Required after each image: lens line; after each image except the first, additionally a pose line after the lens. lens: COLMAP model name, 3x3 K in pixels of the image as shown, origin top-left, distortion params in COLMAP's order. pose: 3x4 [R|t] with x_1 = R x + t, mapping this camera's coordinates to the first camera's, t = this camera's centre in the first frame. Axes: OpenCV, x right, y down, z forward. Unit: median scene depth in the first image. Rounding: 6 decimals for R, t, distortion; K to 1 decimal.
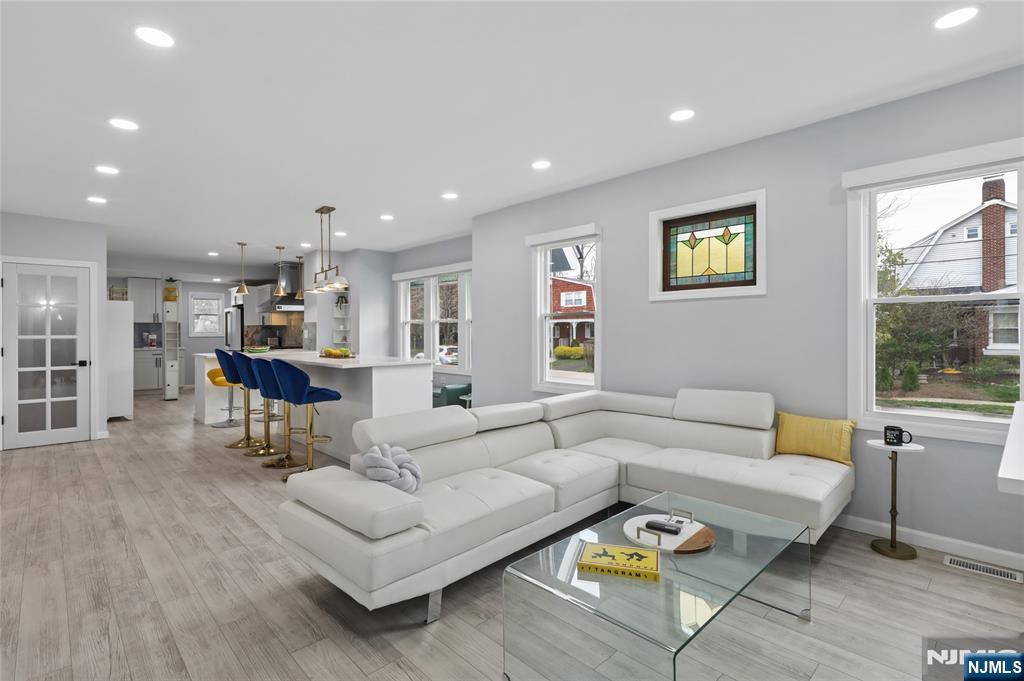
lens RADIAL K [[483.0, 0, 510.3], [0, 483.0, 332.5], [0, 0, 1]] dist [-0.000072, -0.000029]
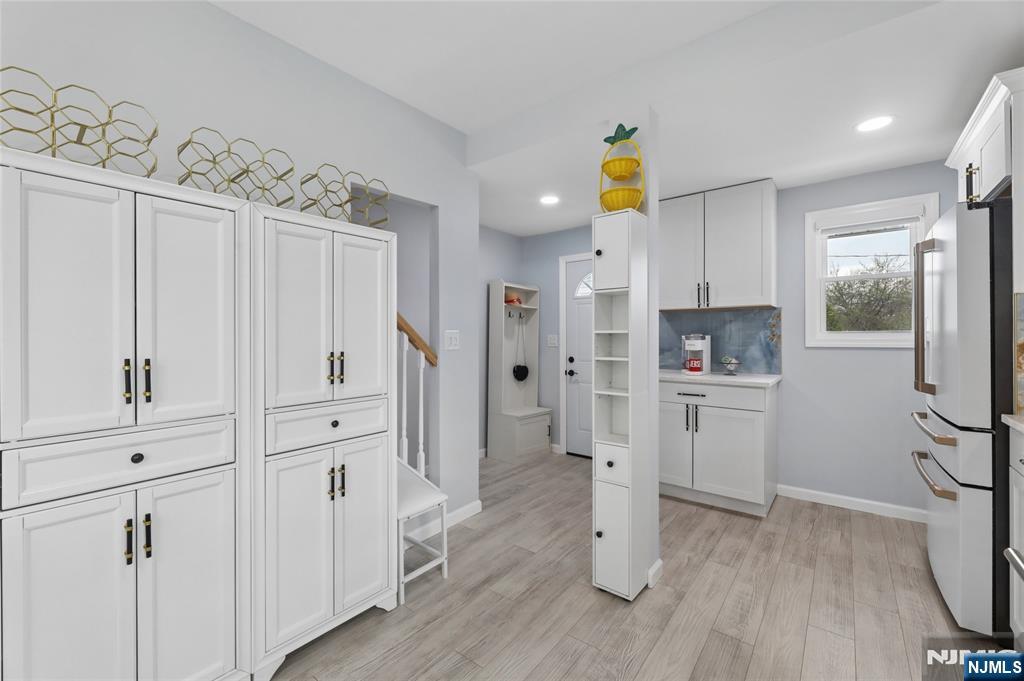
lens RADIAL K [[416.2, 0, 516.2], [0, 416.2, 339.3], [0, 0, 1]] dist [-0.014935, -0.000059]
pose [[0.130391, 0.008041, -0.991430, -0.425140], [-0.014697, 0.999873, 0.006176, 0.004318], [0.991354, 0.013766, 0.130493, 0.795828]]
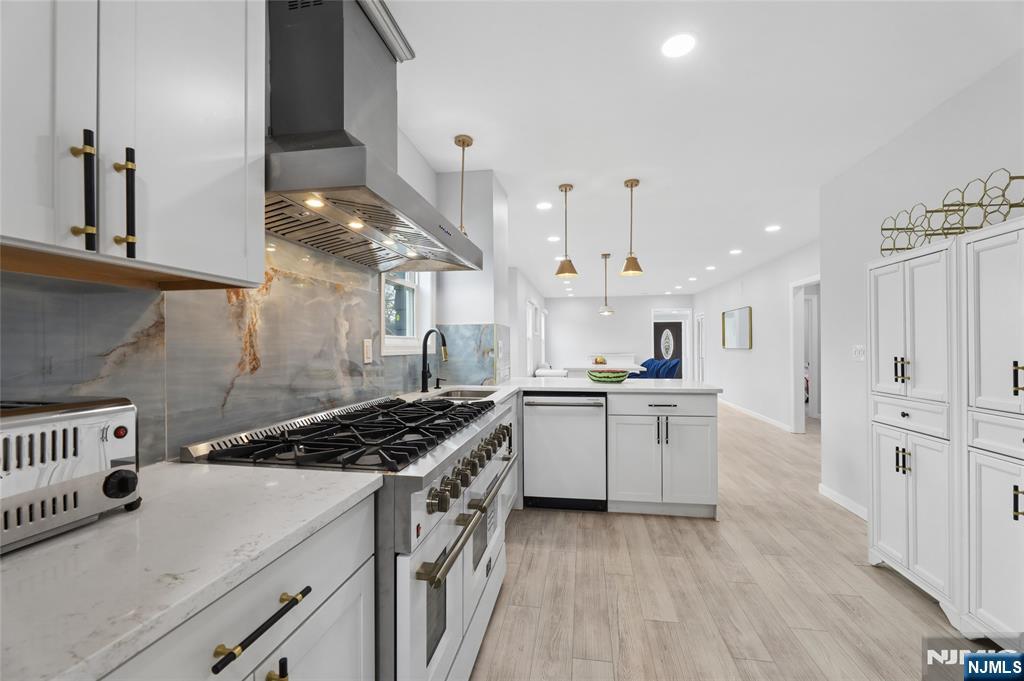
lens RADIAL K [[416.2, 0, 512.1], [0, 416.2, 344.5], [0, 0, 1]] dist [-0.014935, -0.000059]
pose [[-0.581790, 0.023487, 0.813000, -0.595444], [0.025406, 0.999620, -0.010697, 0.002819], [-0.812942, 0.014432, -0.582165, 0.967709]]
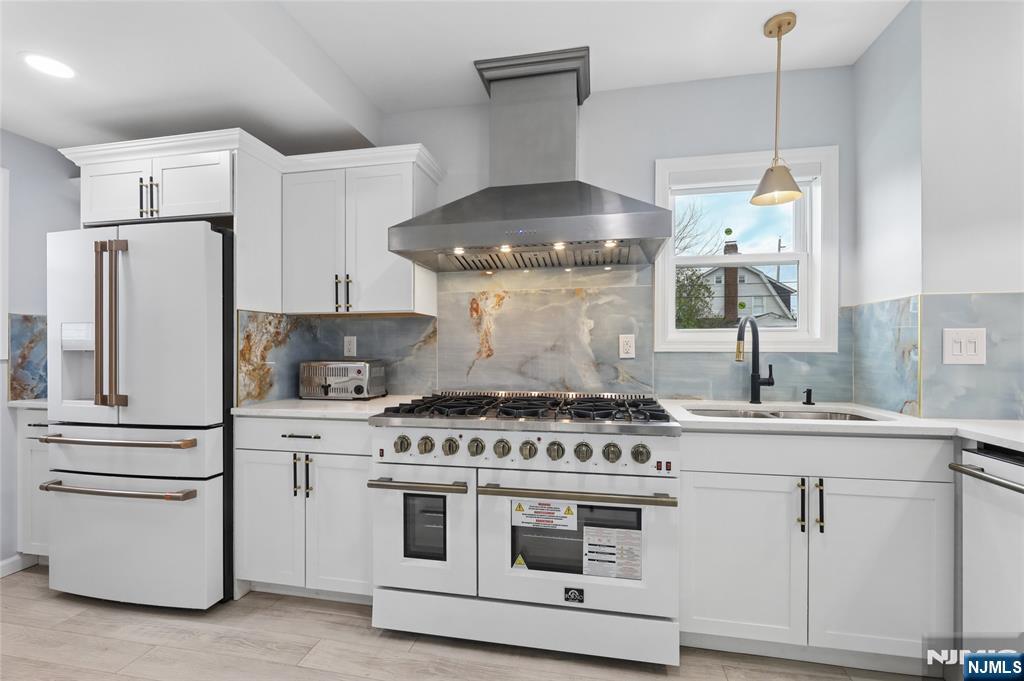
lens RADIAL K [[416.2, 0, 522.0], [0, 416.2, 343.3], [0, 0, 1]] dist [-0.014935, -0.000059]
pose [[0.820799, 0.007741, 0.571164, -0.550696], [-0.000230, 0.999913, -0.013220, 0.003481], [-0.571217, 0.010719, 0.820729, 0.767512]]
